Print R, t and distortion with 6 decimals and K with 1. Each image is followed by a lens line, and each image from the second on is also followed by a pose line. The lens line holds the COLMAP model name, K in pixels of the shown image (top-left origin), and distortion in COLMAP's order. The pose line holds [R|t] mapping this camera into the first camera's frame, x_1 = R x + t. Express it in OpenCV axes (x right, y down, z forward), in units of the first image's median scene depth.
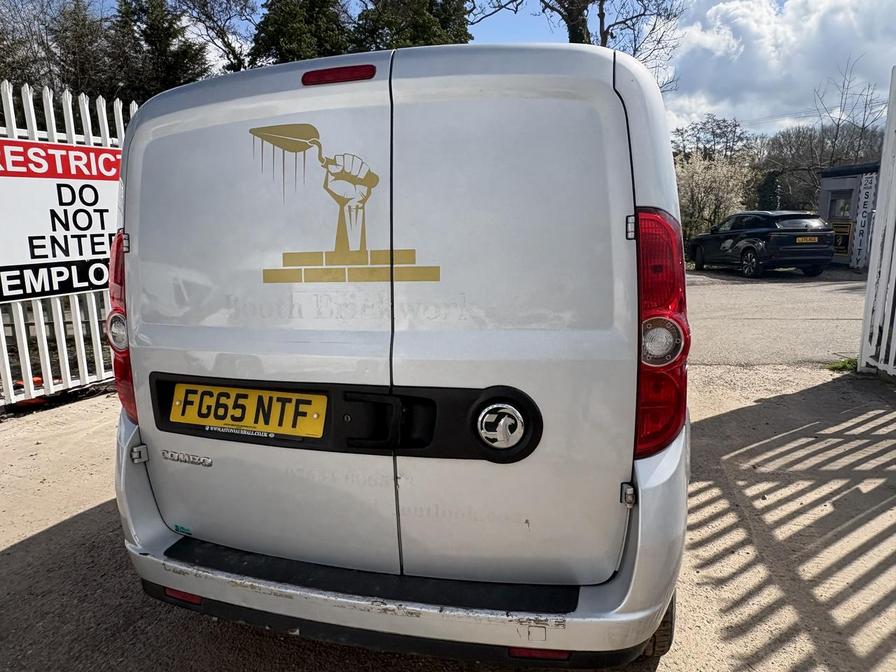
lens RADIAL K [[614.8, 0, 440.2], [0, 614.8, 333.1], [0, 0, 1]] dist [0.001614, 0.005580]
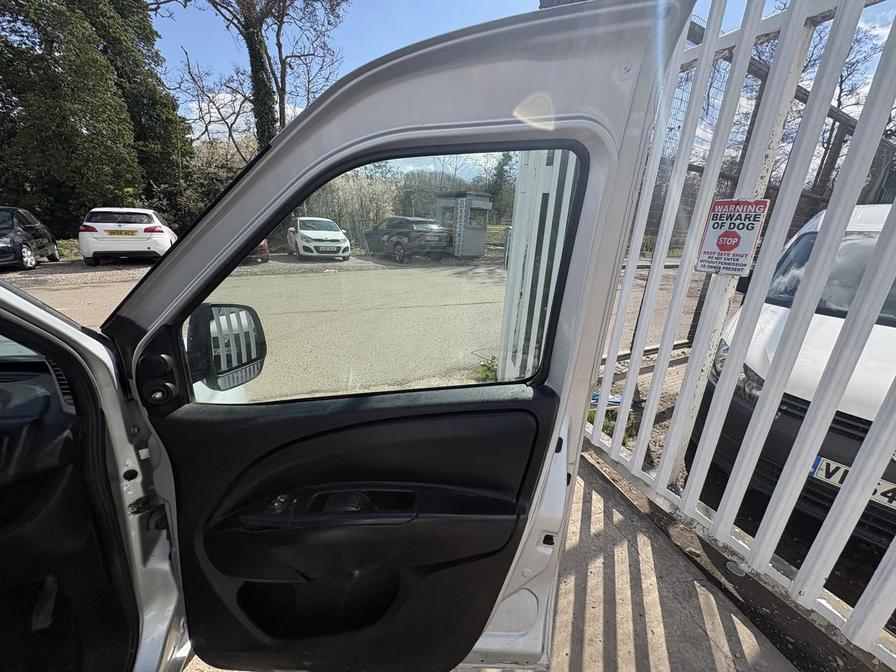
lens RADIAL K [[356.6, 0, 446.1], [0, 356.6, 339.1], [0, 0, 1]] dist [-0.000610, 0.001042]
pose [[0.830388, -0.125131, 0.542953, 0.522914], [0.042820, 0.985906, 0.161727, -0.217455], [-0.555537, -0.111047, 0.824043, 1.036151]]
